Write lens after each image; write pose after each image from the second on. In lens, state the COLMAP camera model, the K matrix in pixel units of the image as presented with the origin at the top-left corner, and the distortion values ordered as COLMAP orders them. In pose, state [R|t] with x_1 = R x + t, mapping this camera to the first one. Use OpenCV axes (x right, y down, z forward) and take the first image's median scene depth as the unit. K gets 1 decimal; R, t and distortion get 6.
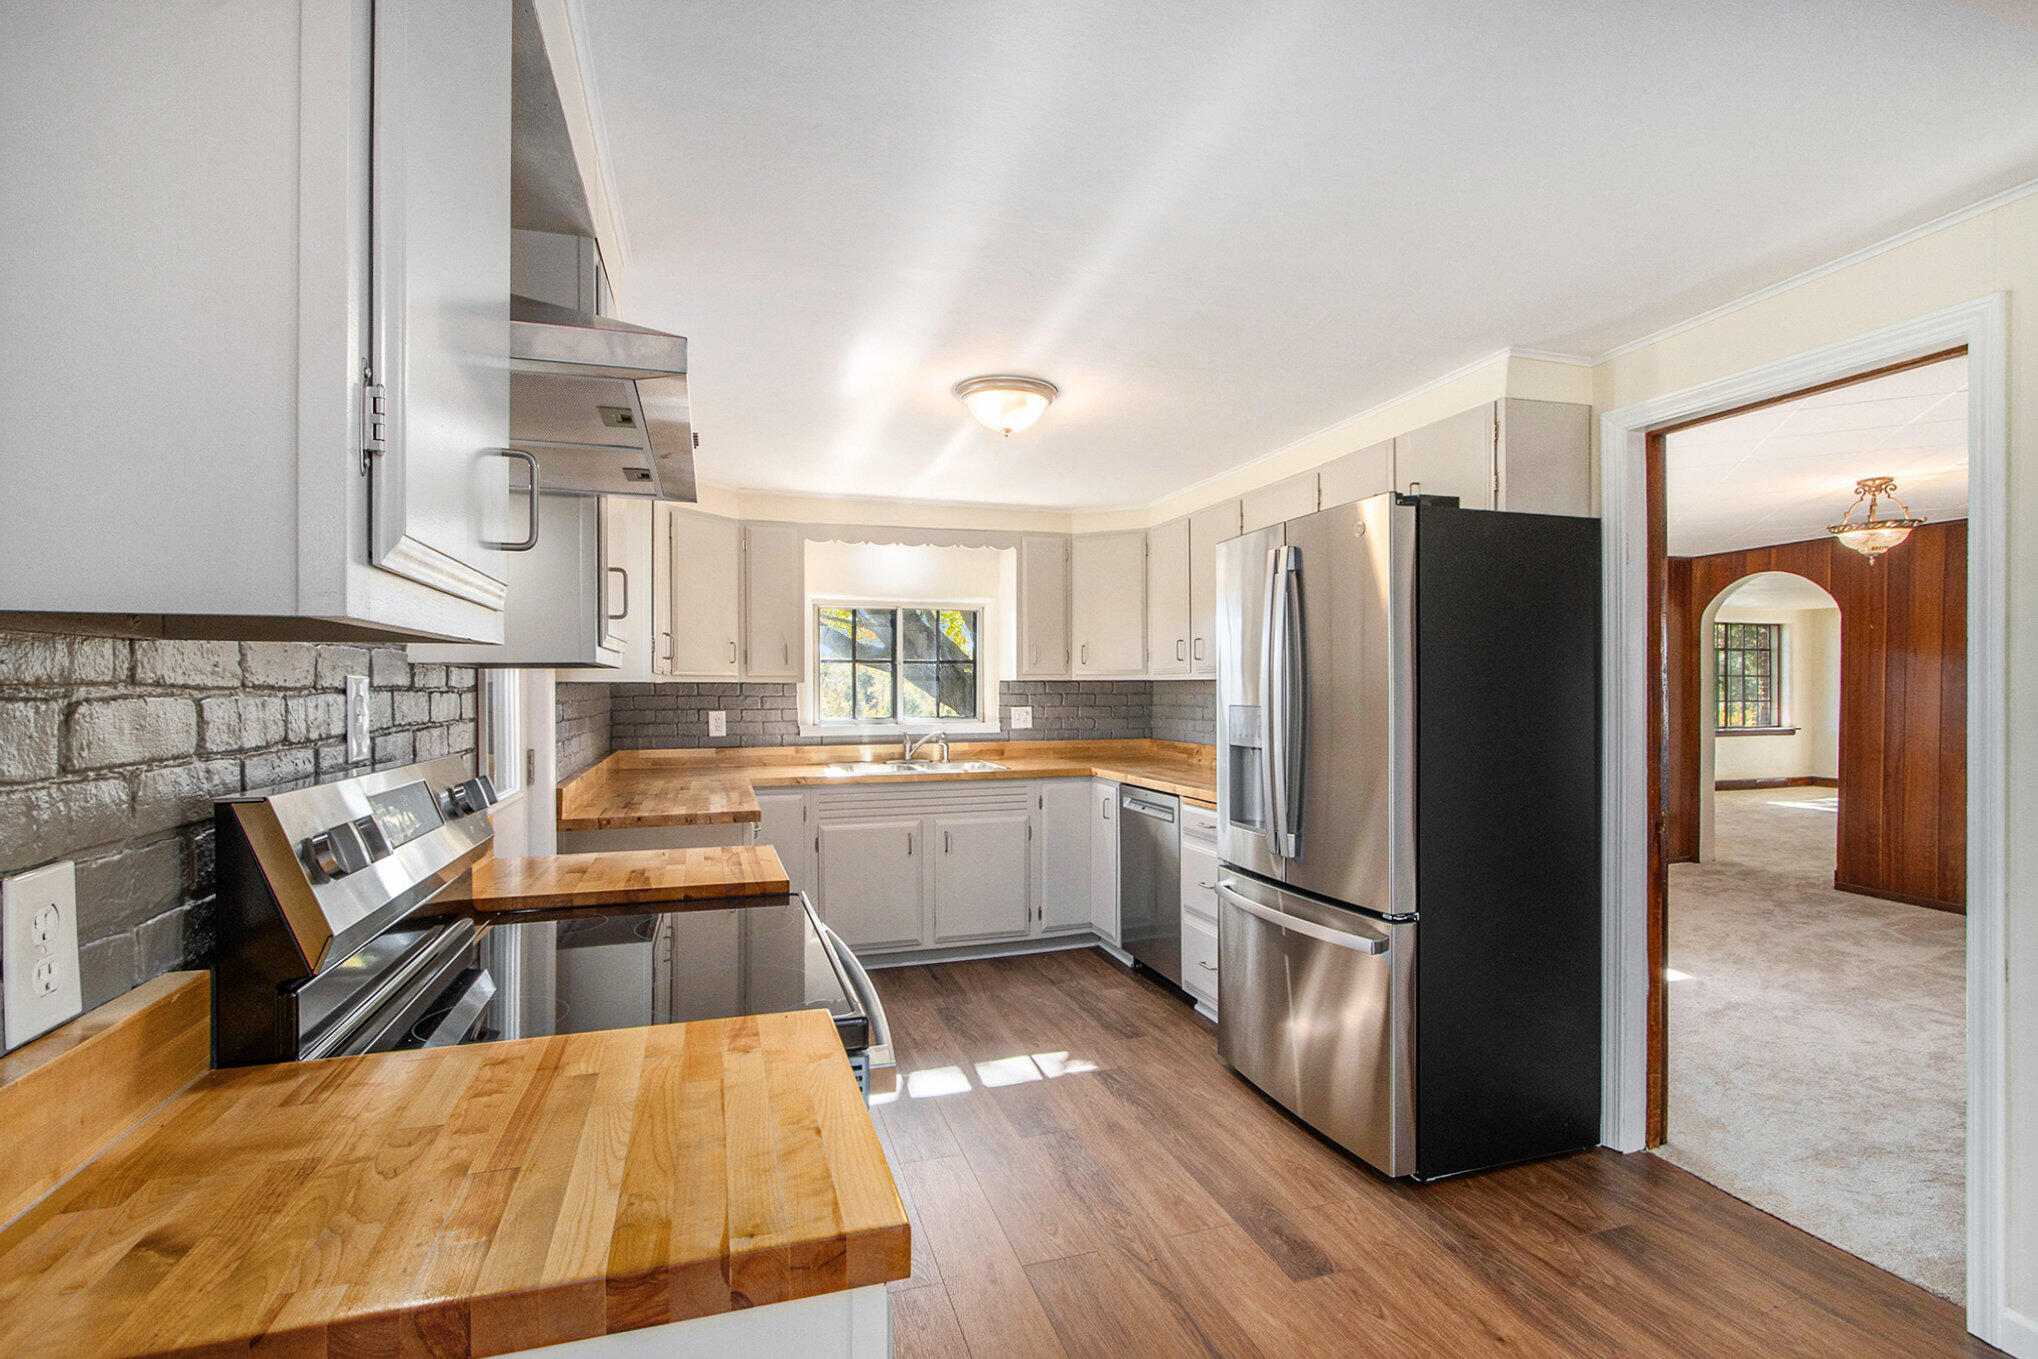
lens RADIAL K [[955.0, 0, 1019.0], [0, 955.0, 696.2], [0, 0, 1]] dist [-0.018814, 0.000271]
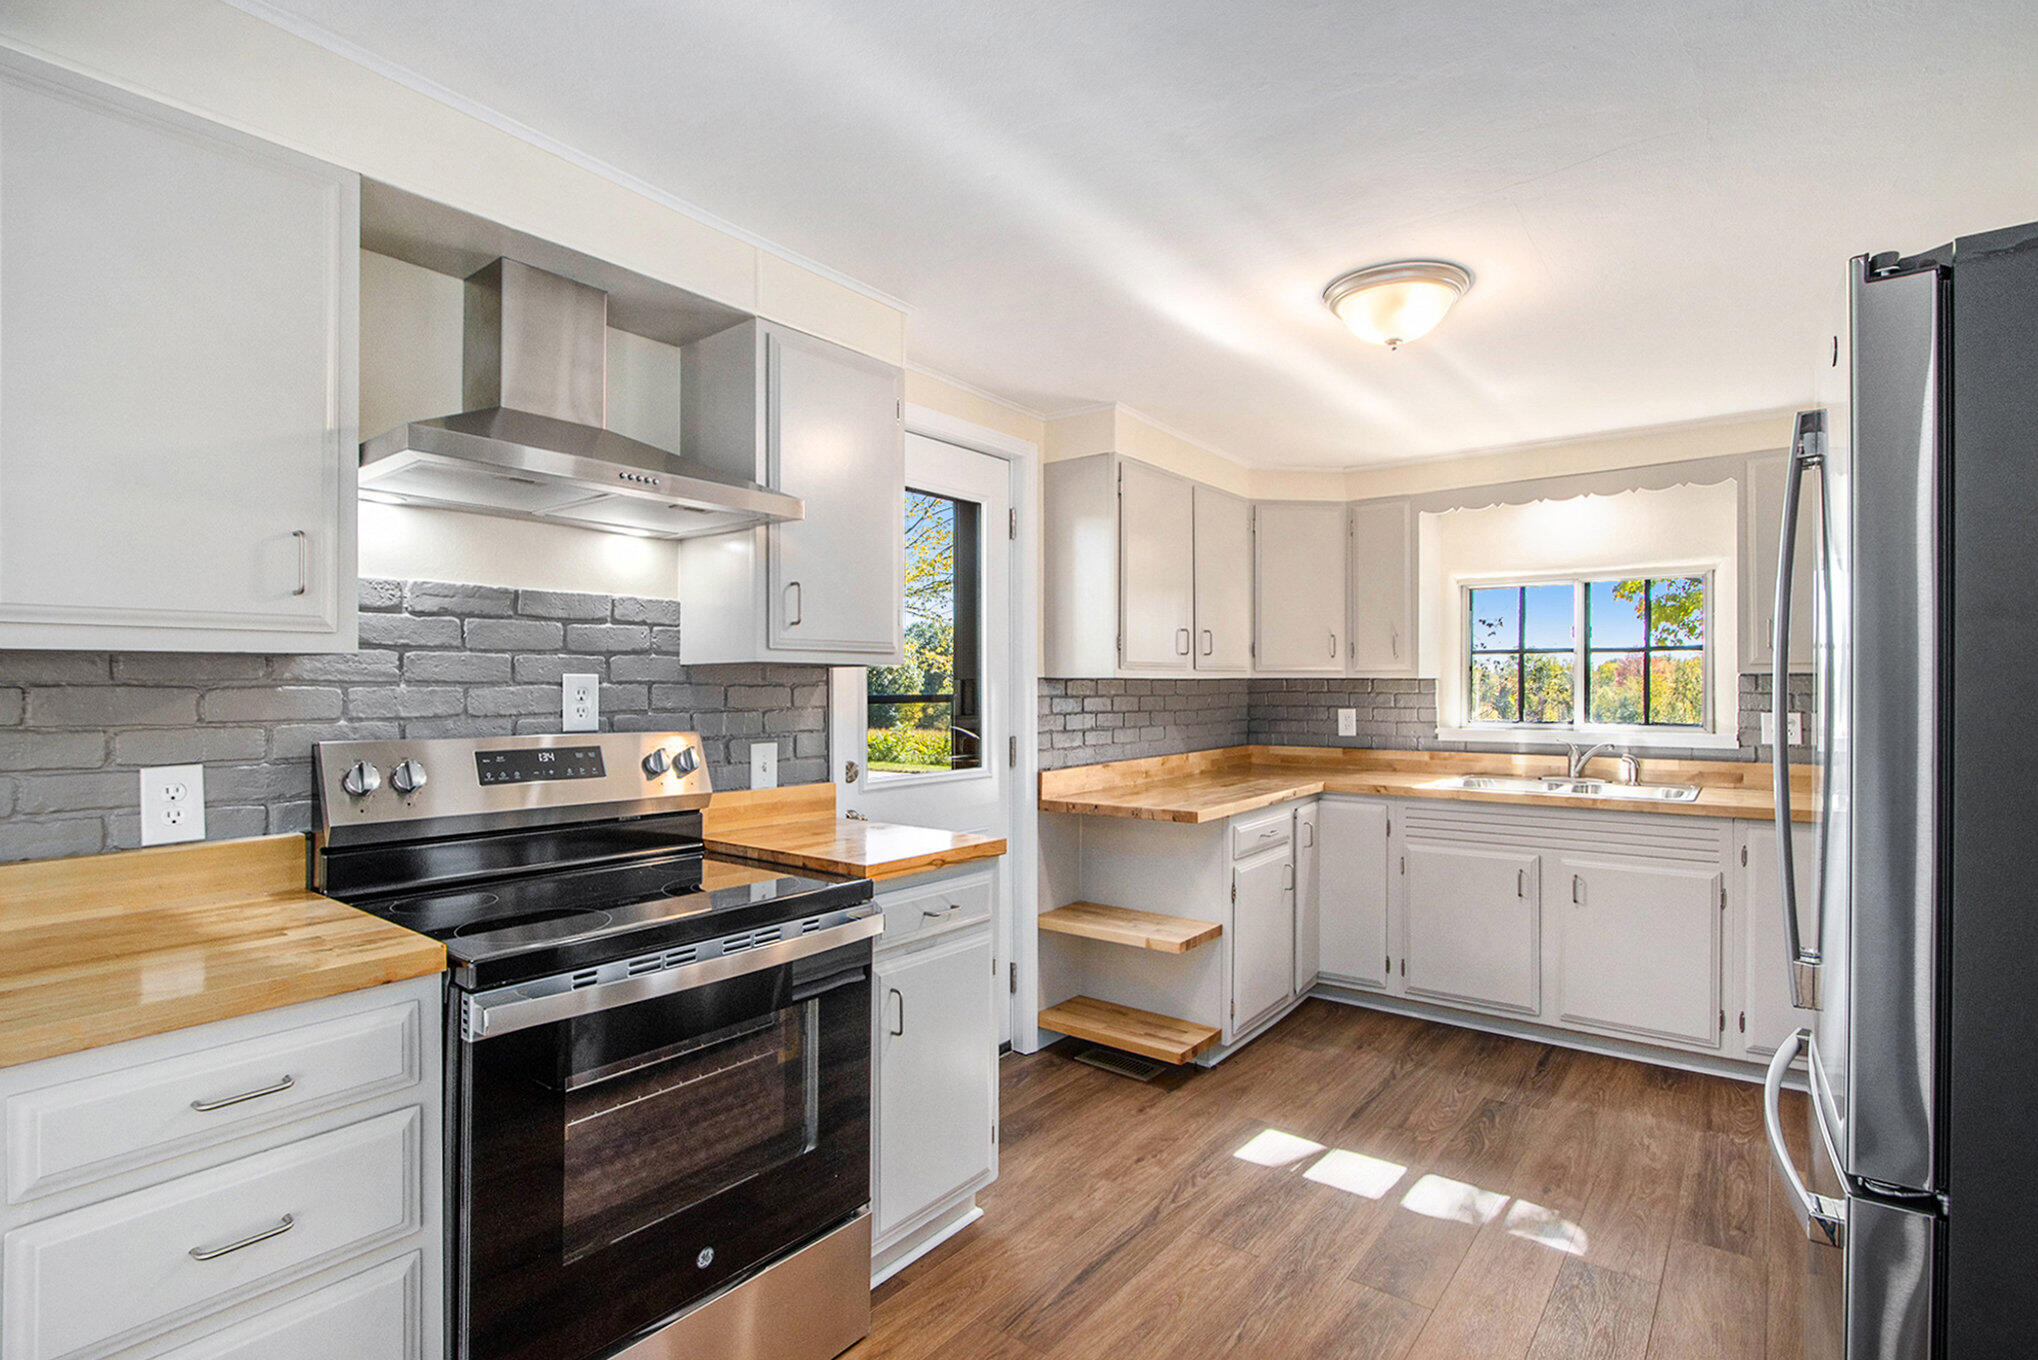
lens RADIAL K [[955.0, 0, 1019.0], [0, 955.0, 696.7], [0, 0, 1]] dist [-0.018814, 0.000271]
pose [[0.558548, 0.010547, -0.829405, 0.286344], [-0.006932, 0.999944, 0.008047, -0.001681], [0.829443, 0.001255, 0.558590, 0.215838]]
